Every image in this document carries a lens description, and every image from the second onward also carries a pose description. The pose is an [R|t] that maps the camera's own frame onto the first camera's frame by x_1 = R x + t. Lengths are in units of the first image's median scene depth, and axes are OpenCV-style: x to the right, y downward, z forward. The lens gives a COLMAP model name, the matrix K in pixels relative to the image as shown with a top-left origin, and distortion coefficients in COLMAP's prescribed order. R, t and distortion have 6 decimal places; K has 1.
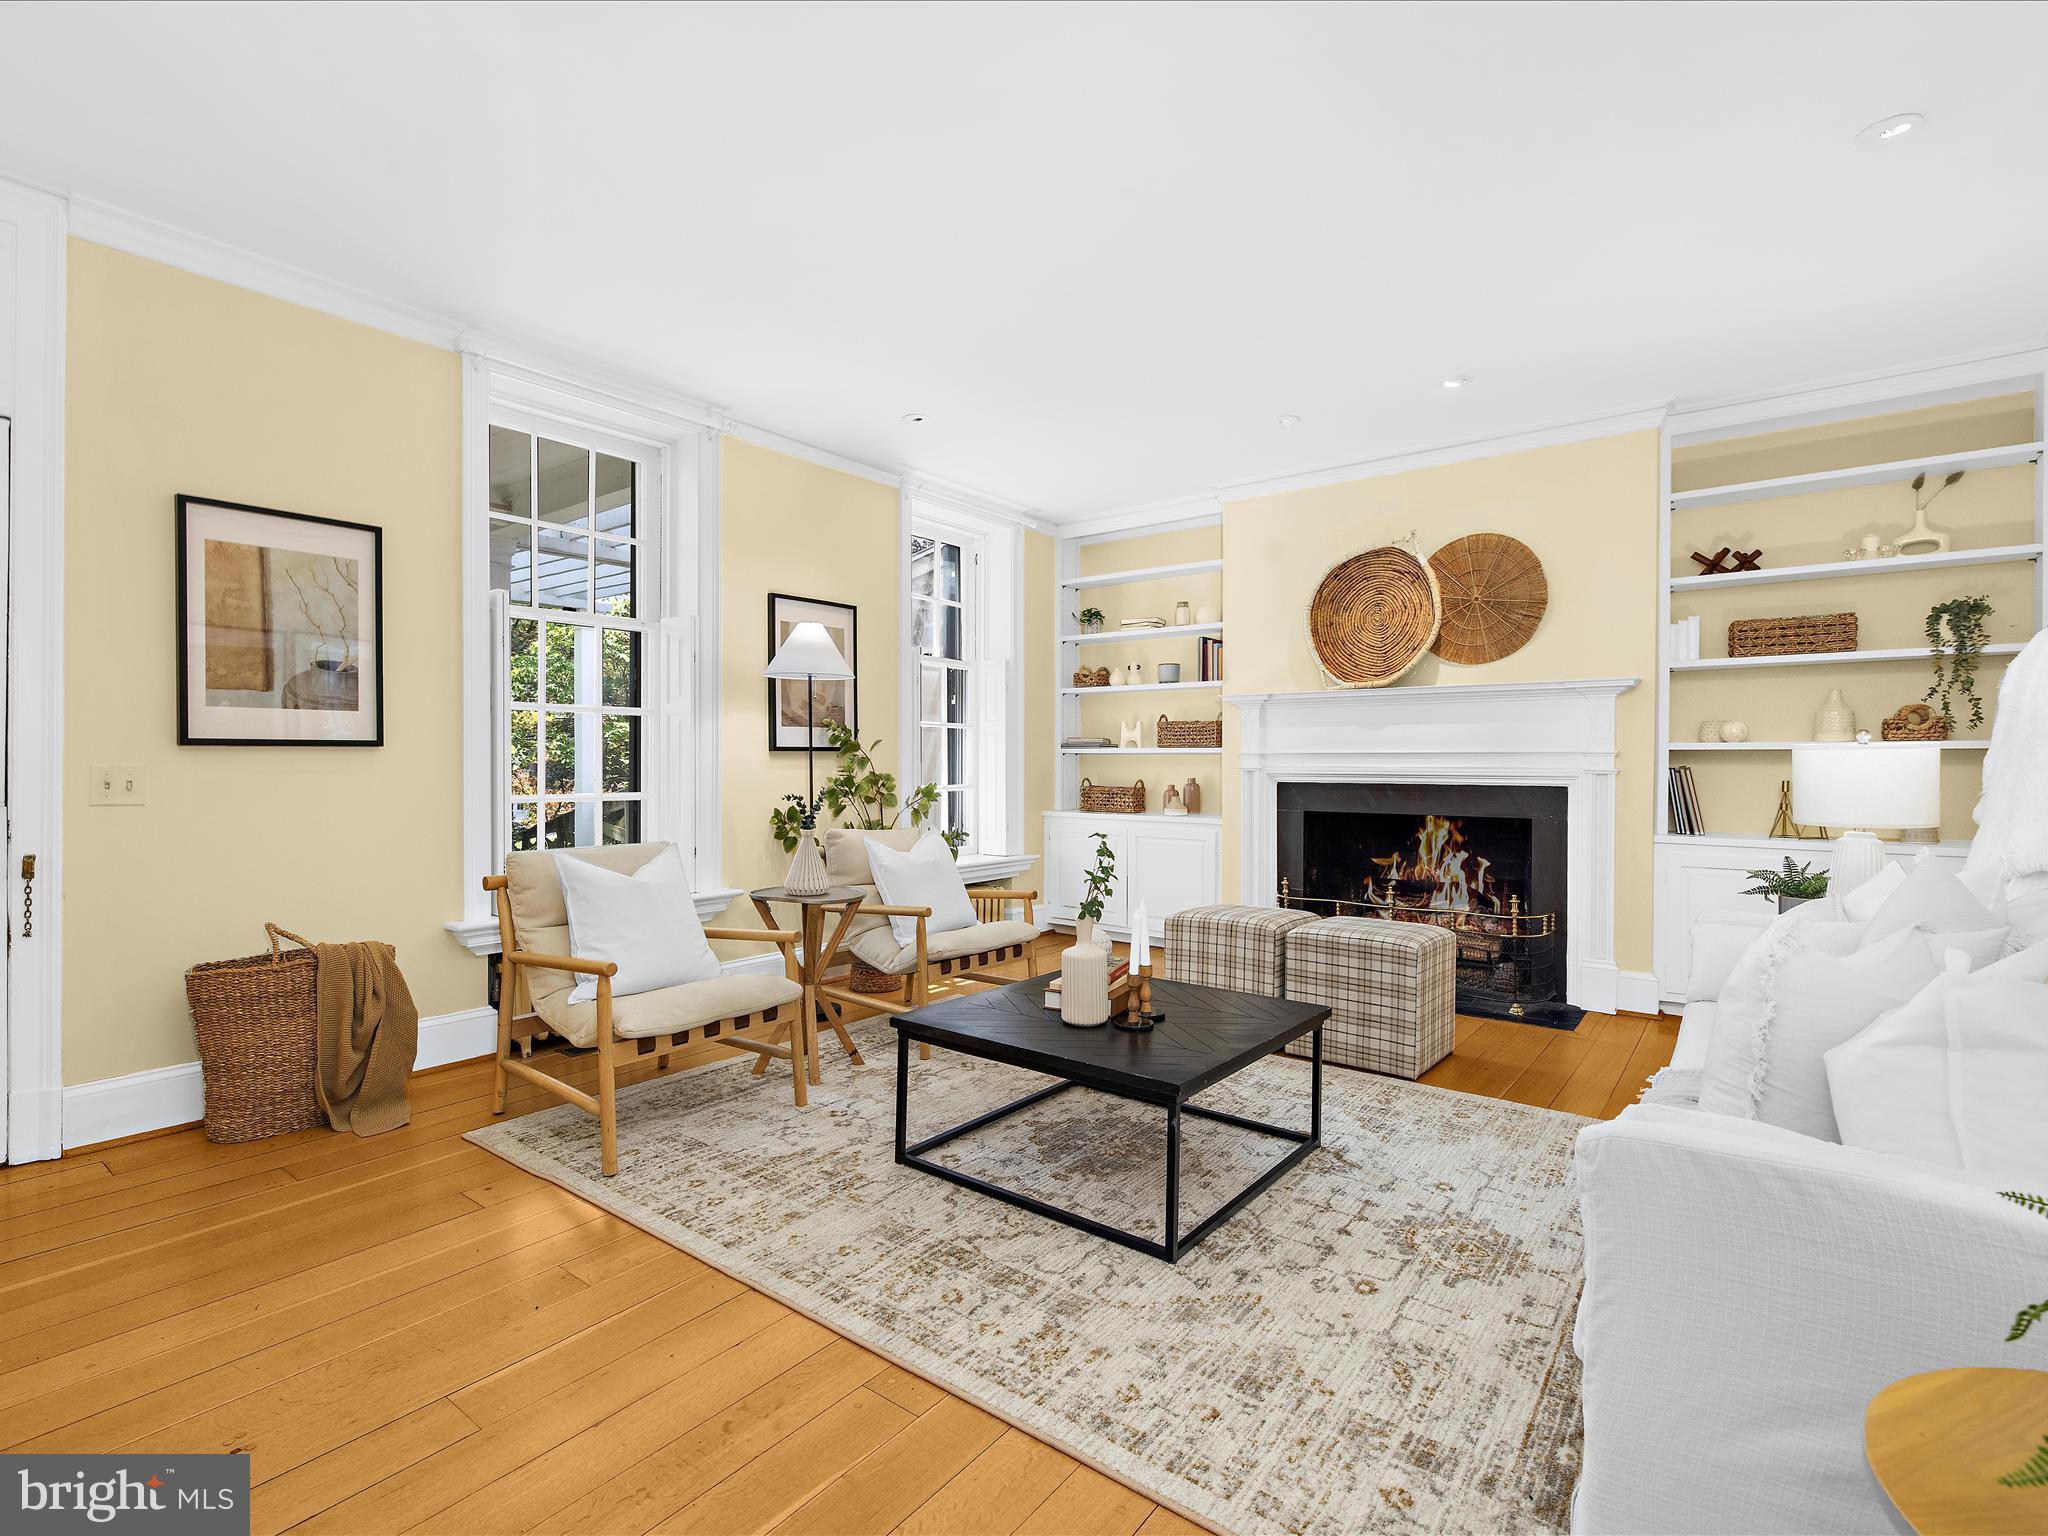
lens RADIAL K [[986.5, 0, 1020.6], [0, 986.5, 767.6], [0, 0, 1]] dist [0.001693, 0.000392]
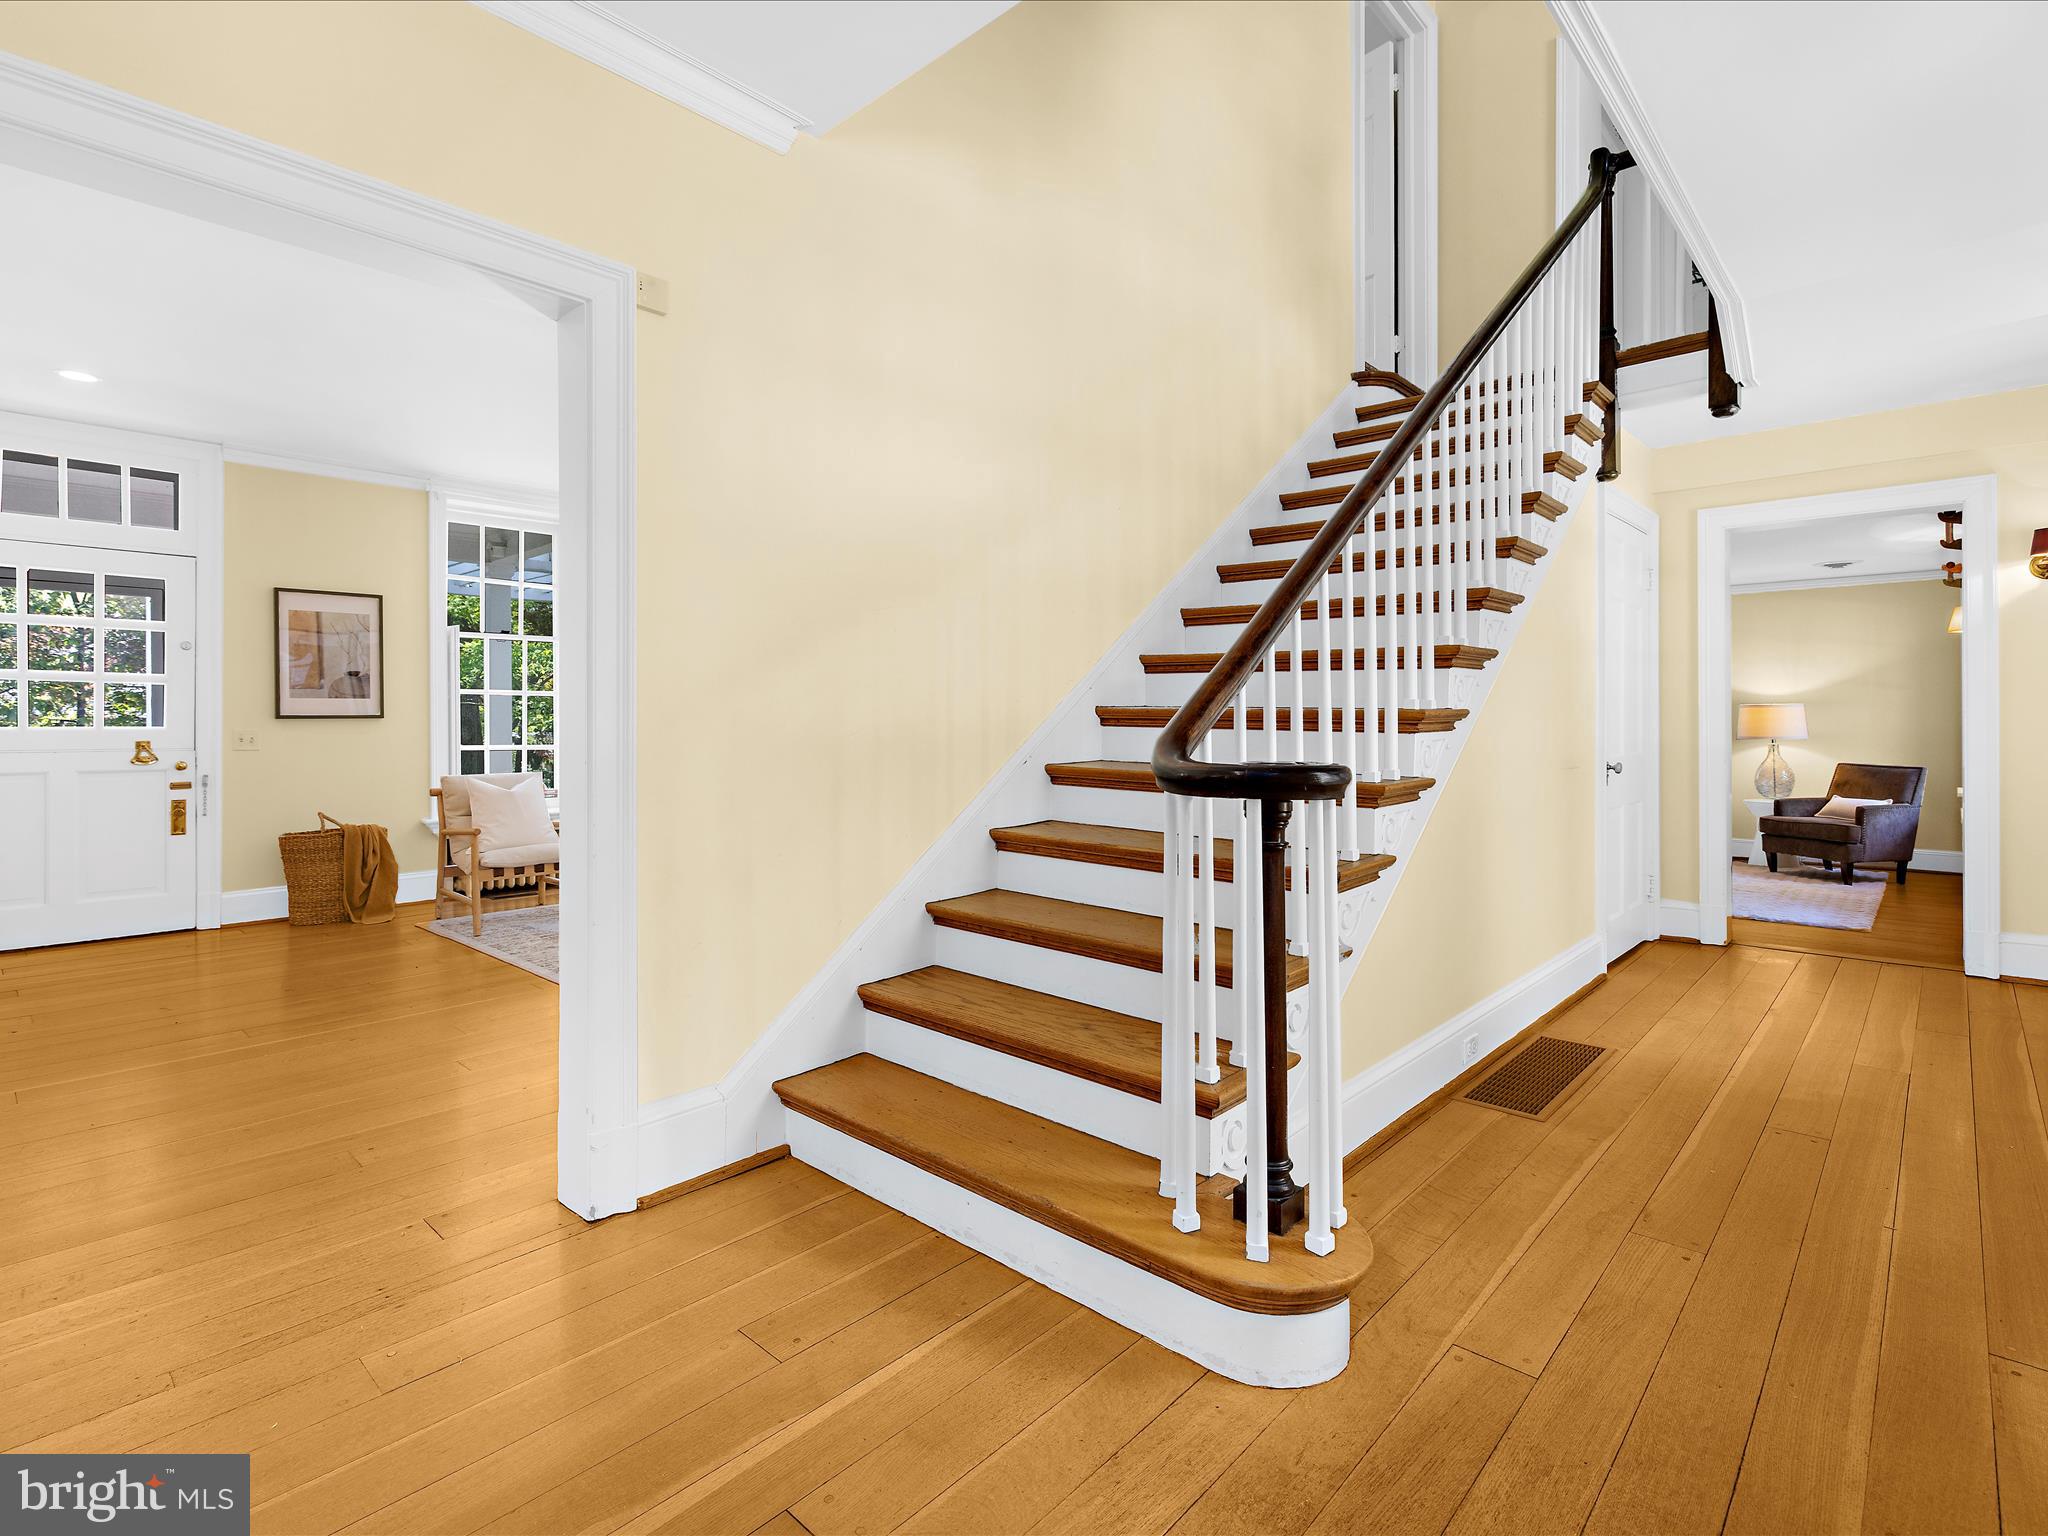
lens RADIAL K [[986.5, 0, 976.8], [0, 986.5, 730.7], [0, 0, 1]] dist [0.001693, 0.000392]
pose [[0.994622, -0.008893, -0.103185, 0.679574], [0.008223, 0.999942, -0.006919, 0.024034], [0.103241, 0.006033, 0.994638, -0.744236]]
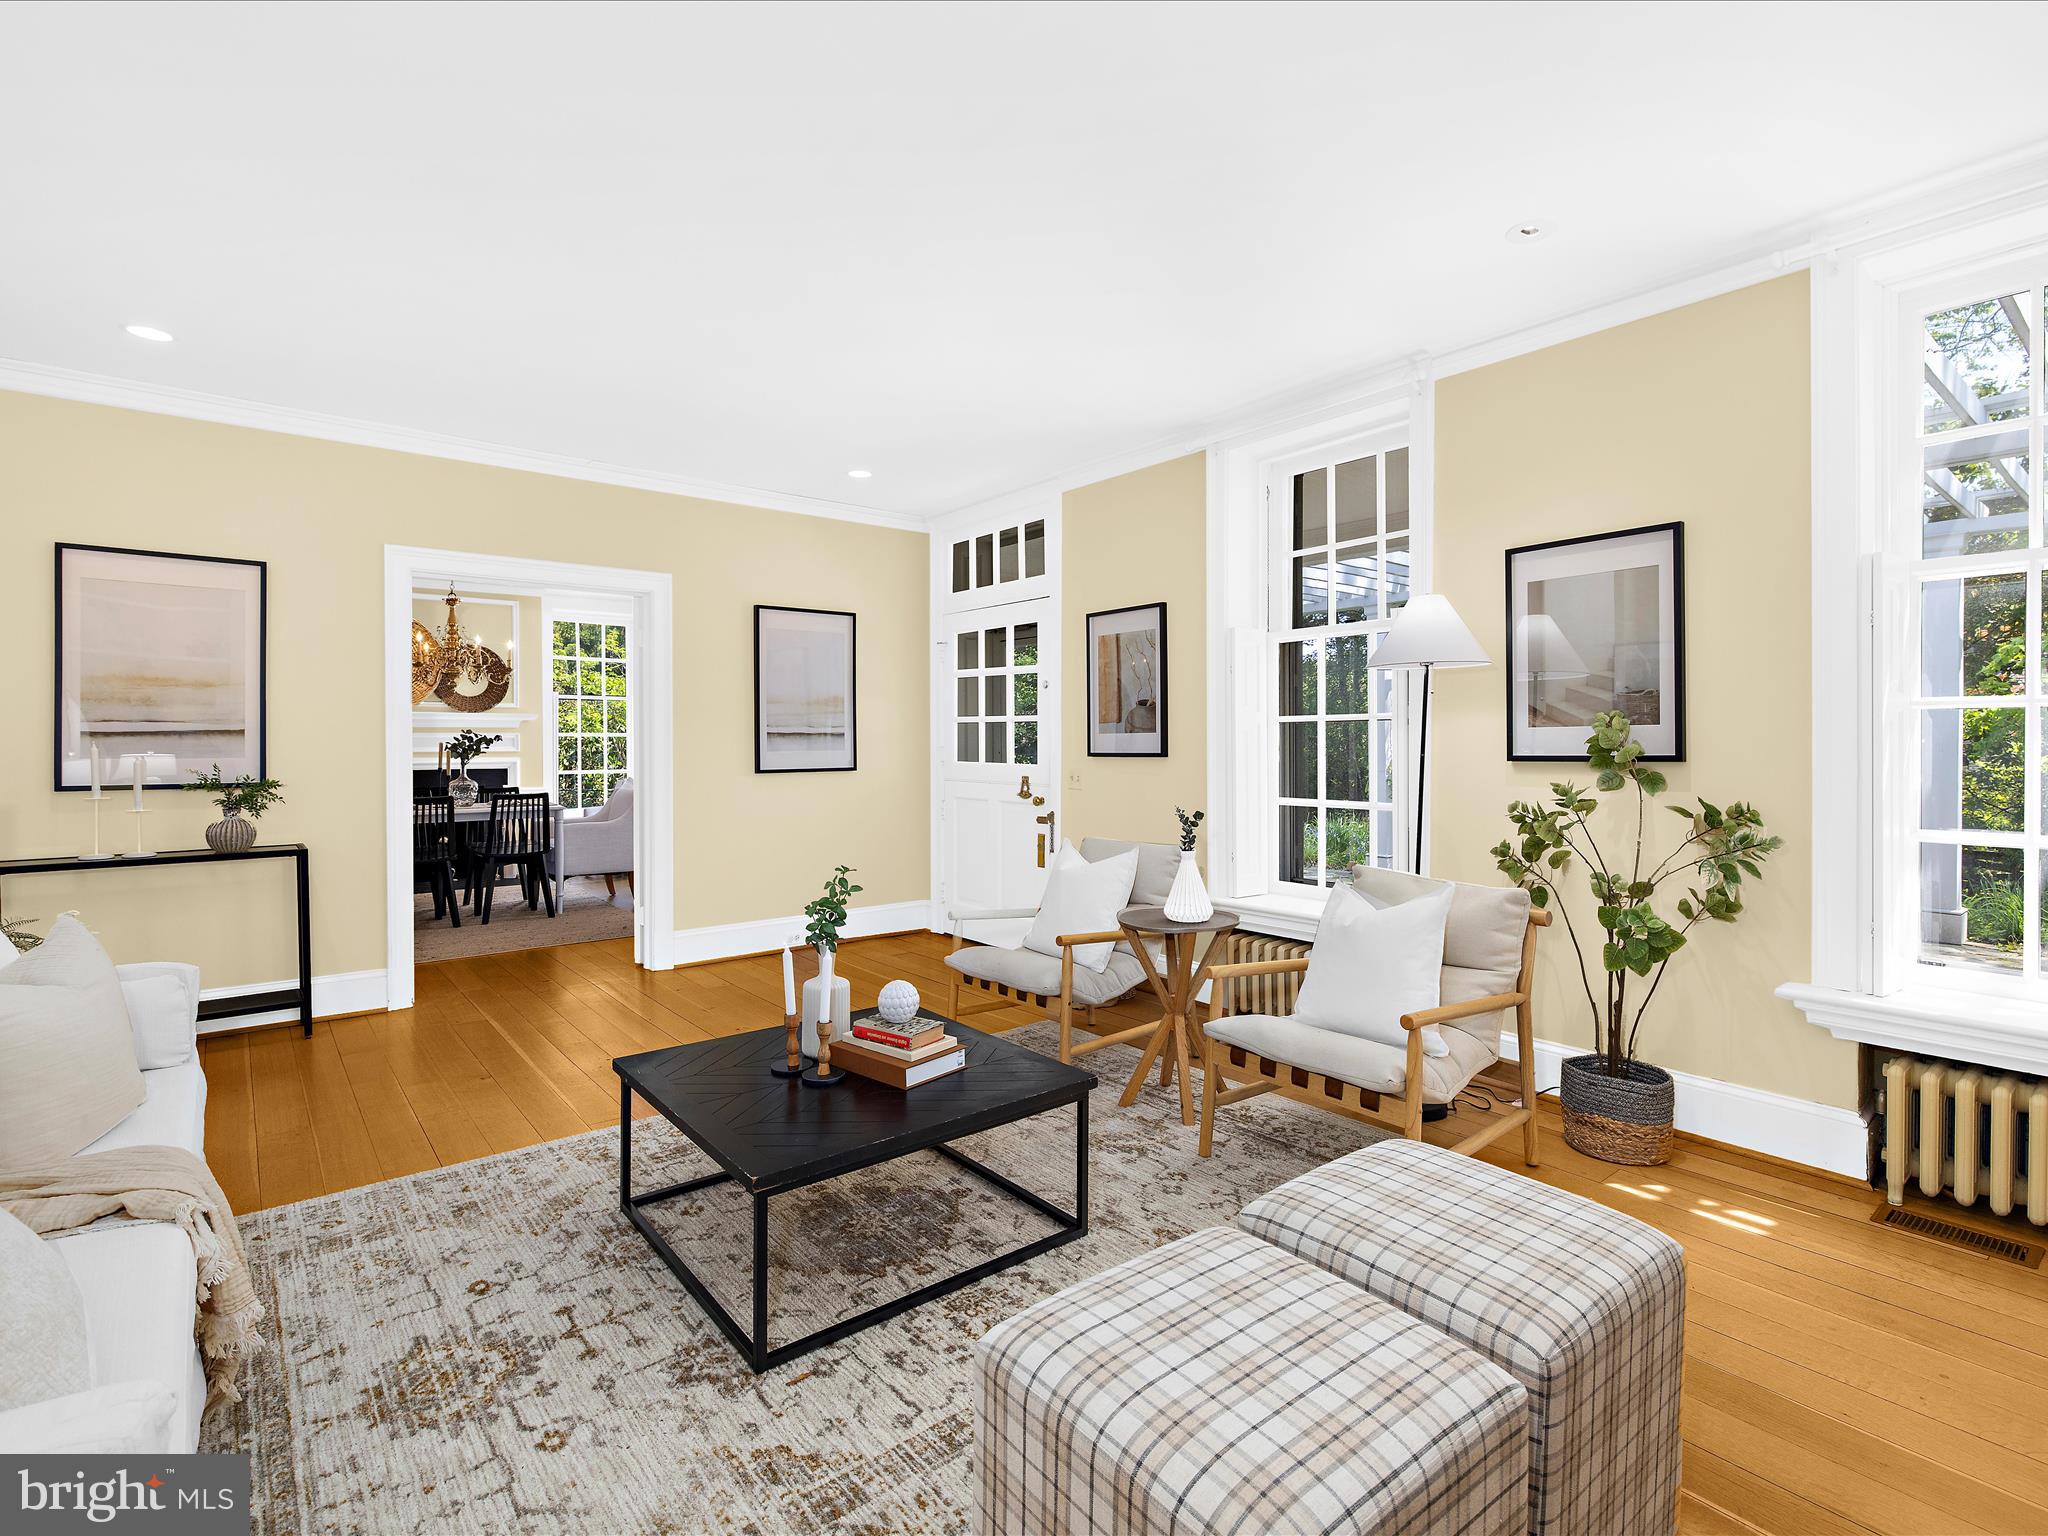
lens RADIAL K [[986.5, 0, 1016.4], [0, 986.5, 749.0], [0, 0, 1]] dist [0.001693, 0.000392]
pose [[-0.236310, 0.006969, -0.971653, 0.887266], [-0.001801, 0.999969, 0.007611, -0.049592], [0.971676, 0.003548, -0.236290, 1.289393]]
